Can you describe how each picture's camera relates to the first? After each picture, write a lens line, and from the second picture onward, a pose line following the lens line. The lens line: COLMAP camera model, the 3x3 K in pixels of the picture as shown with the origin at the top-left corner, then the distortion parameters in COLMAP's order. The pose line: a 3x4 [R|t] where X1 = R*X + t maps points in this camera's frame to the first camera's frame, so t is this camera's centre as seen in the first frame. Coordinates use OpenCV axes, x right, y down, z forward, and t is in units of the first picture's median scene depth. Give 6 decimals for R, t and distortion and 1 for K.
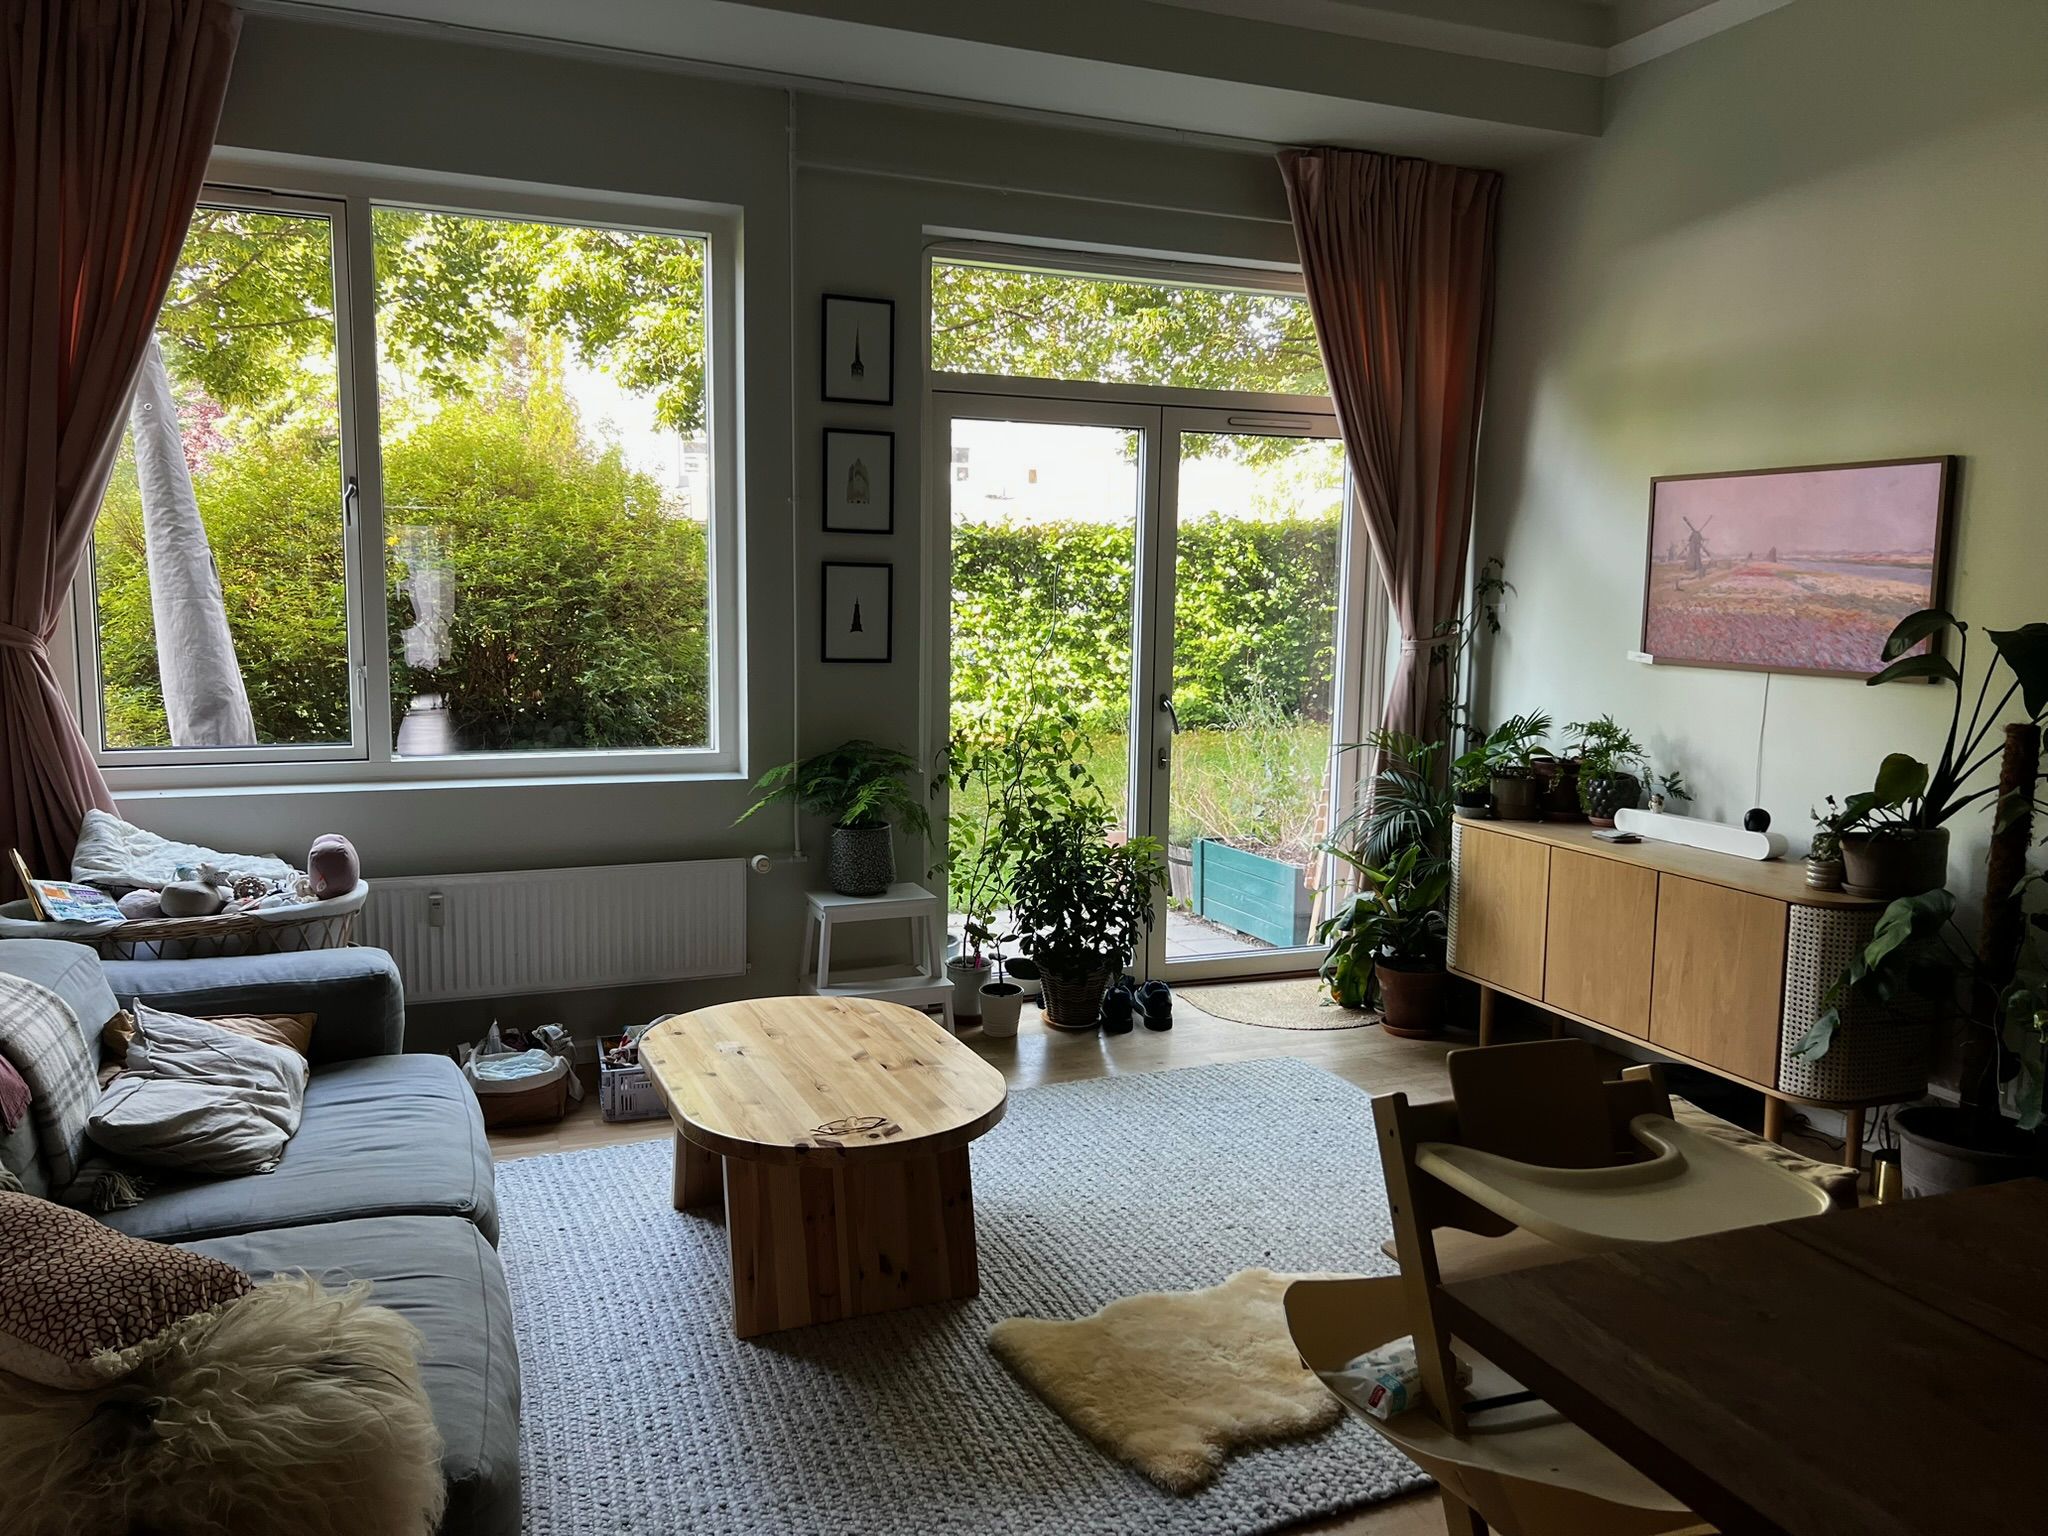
lens RADIAL K [[1544.1, 0, 1024.0], [0, 1544.1, 768.0], [0, 0, 1]] dist [0.079490, -0.092153]
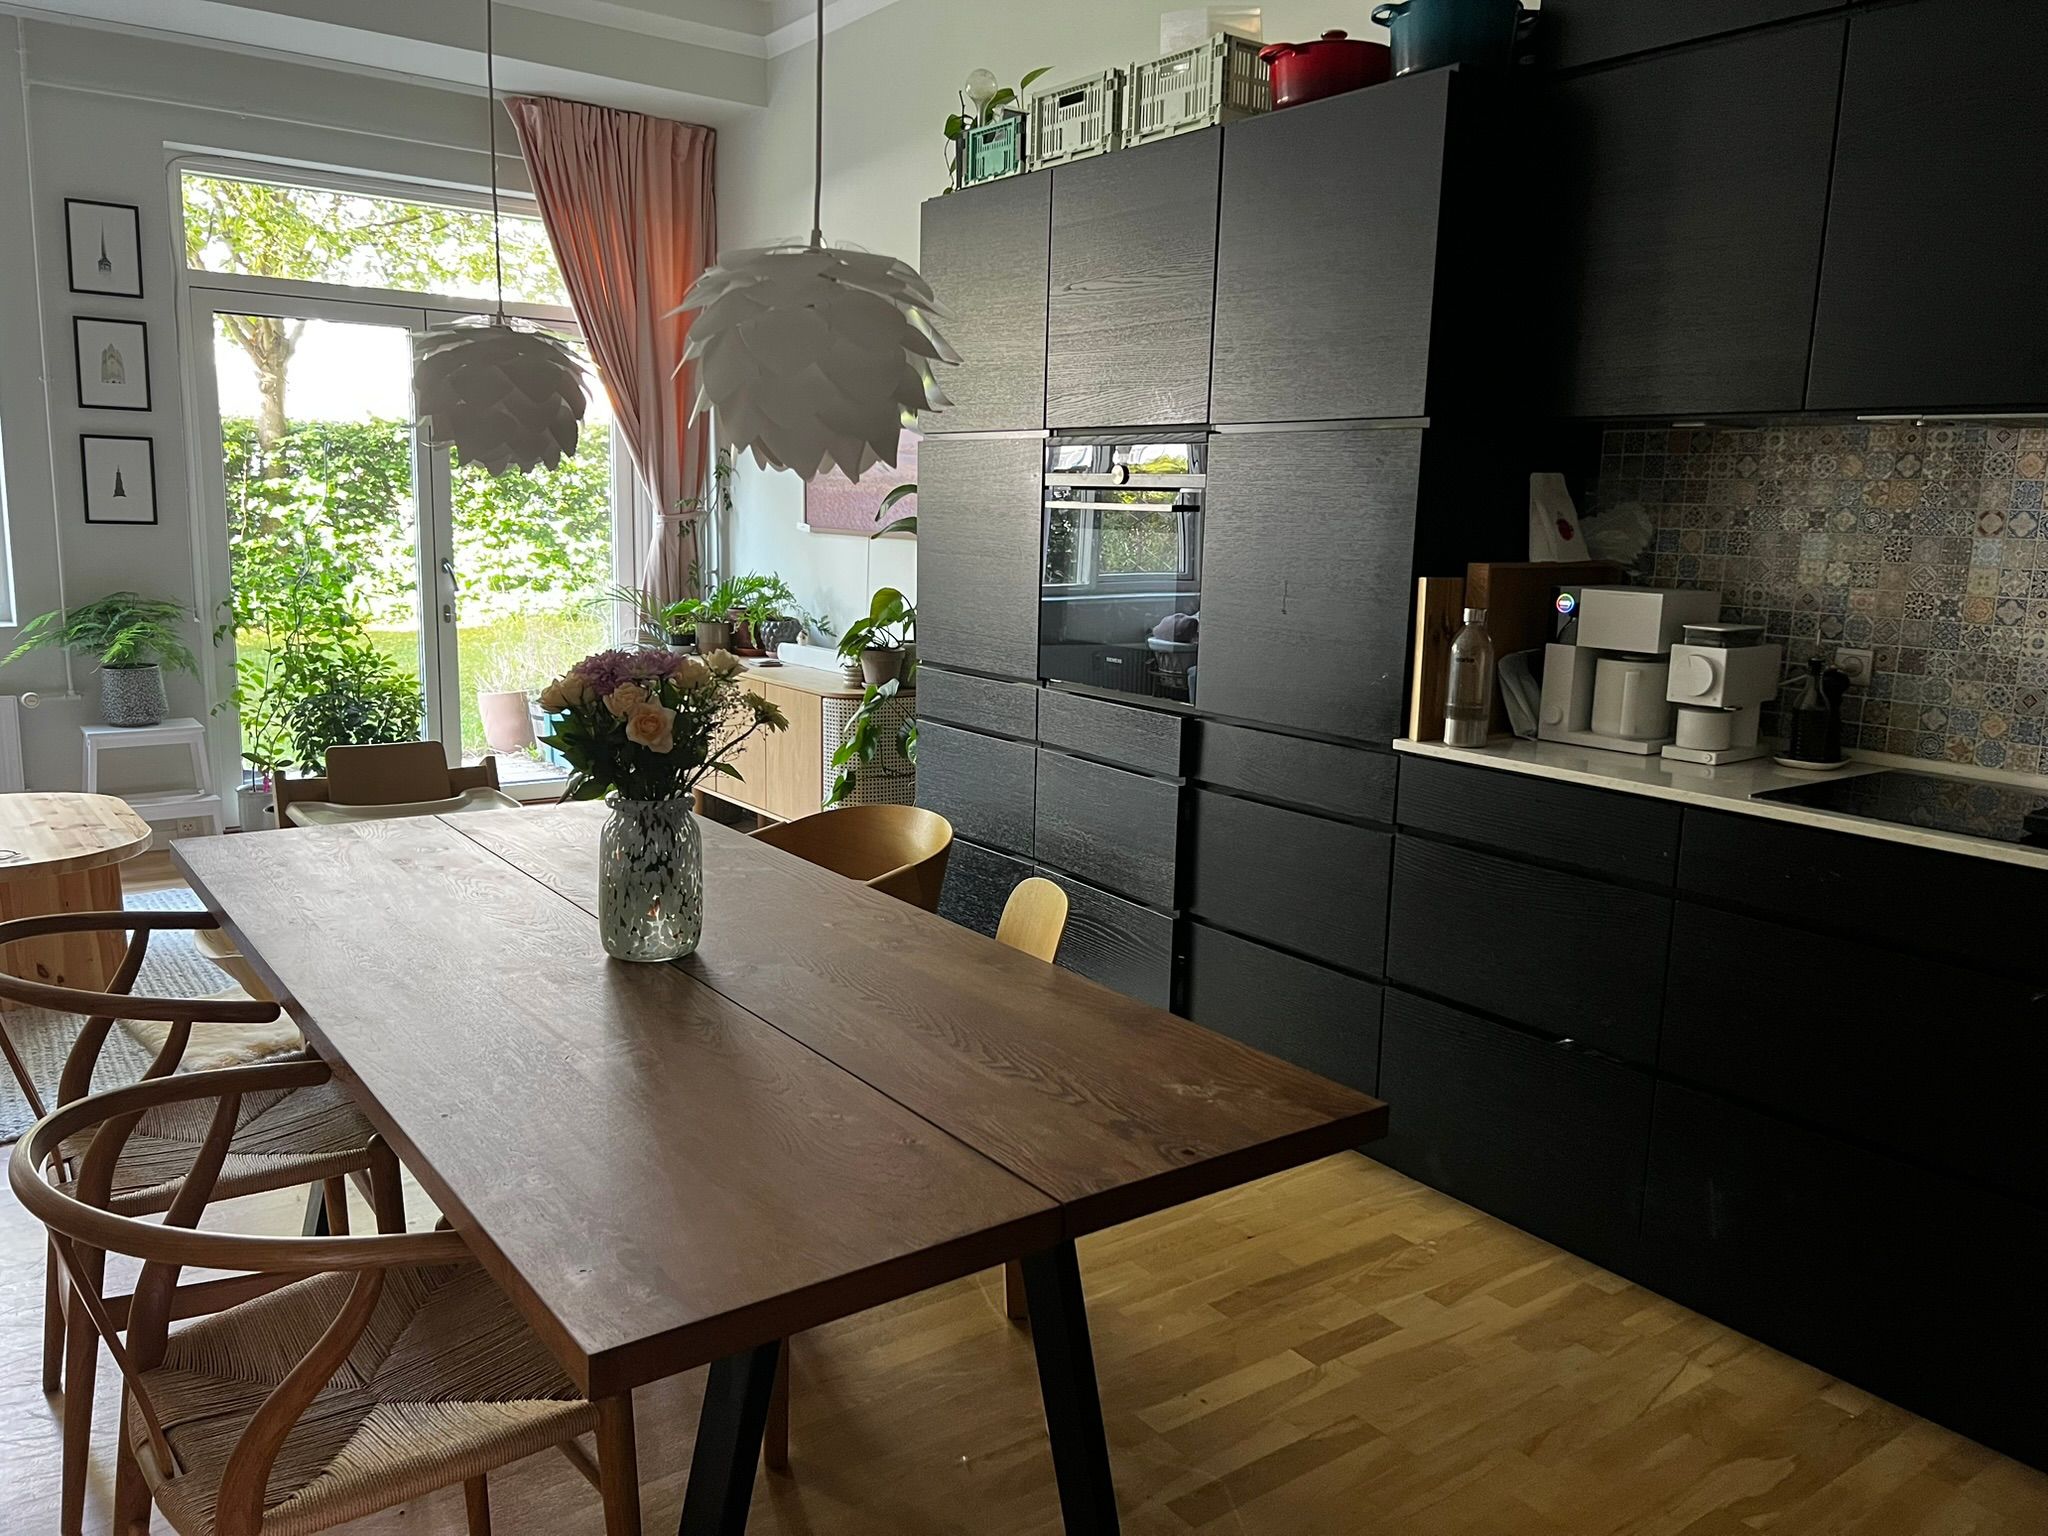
lens RADIAL K [[1577.0, 0, 1024.0], [0, 1577.0, 768.0], [0, 0, 1]] dist [0.035964, -0.032481]
pose [[0.971928, -0.028369, 0.233562, 0.271942], [0.015786, 0.998330, 0.055570, 0.059545], [-0.234749, -0.050323, 0.970753, -0.321908]]
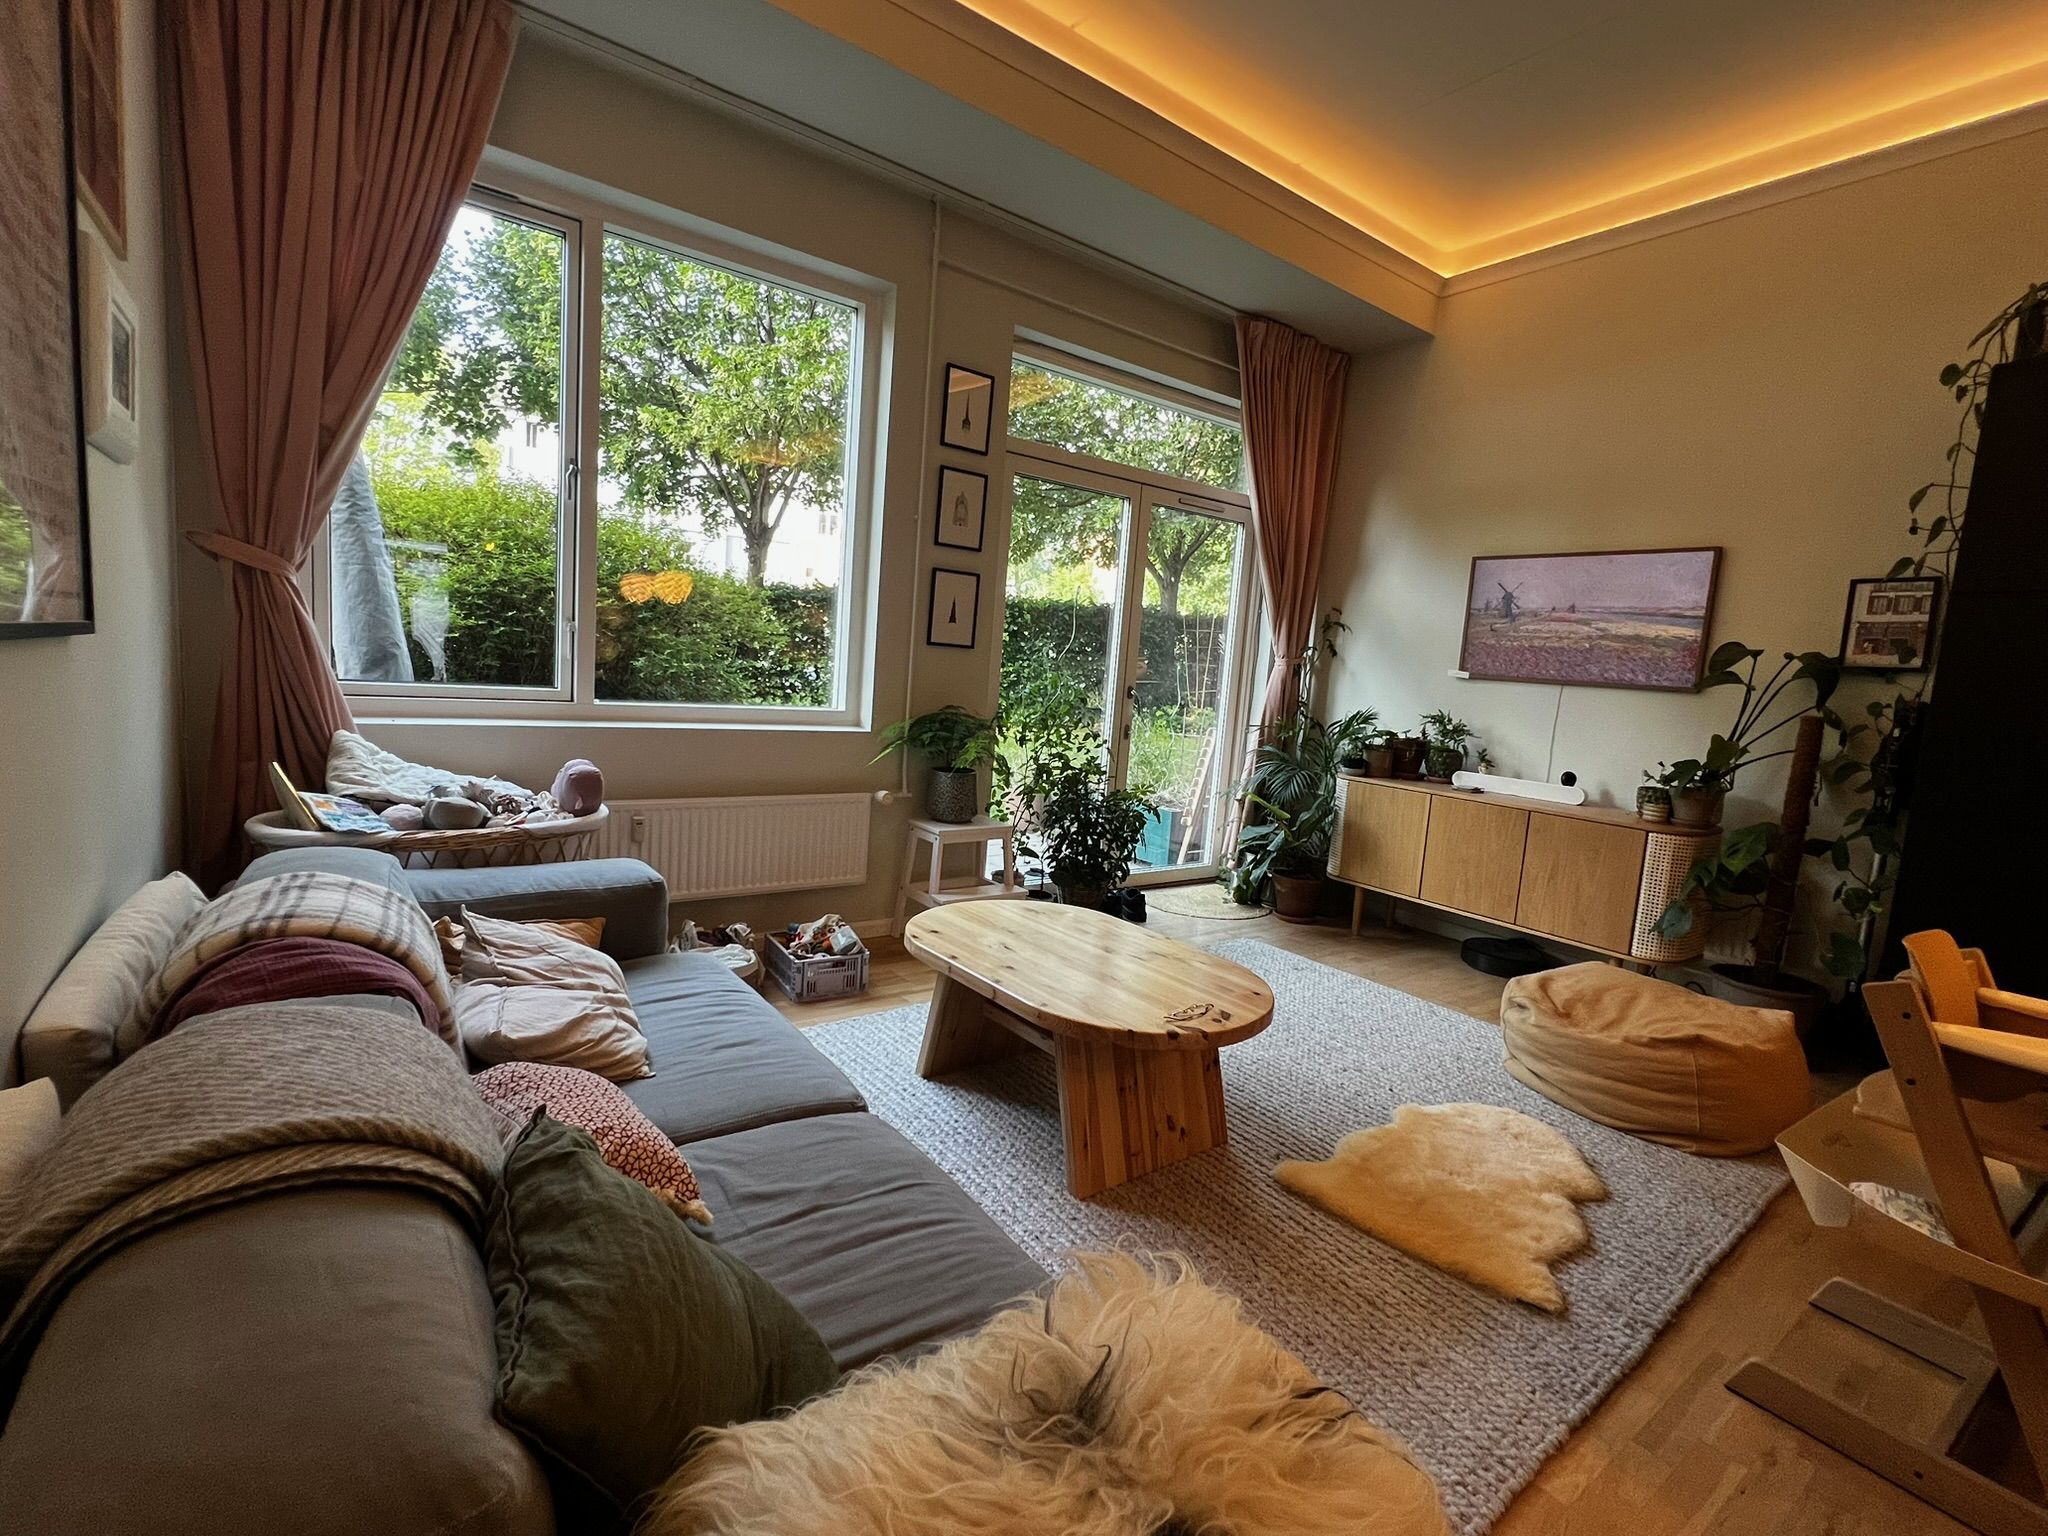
lens RADIAL K [[928.0, 0, 1024.0], [0, 928.0, 768.0], [0, 0, 1]] dist [0.000828, -0.000533]
pose [[0.968023, 0.026794, 0.249426, -0.253360], [-0.029188, 0.999557, 0.005901, 0.029865], [-0.249157, -0.012993, 0.968376, 0.225308]]
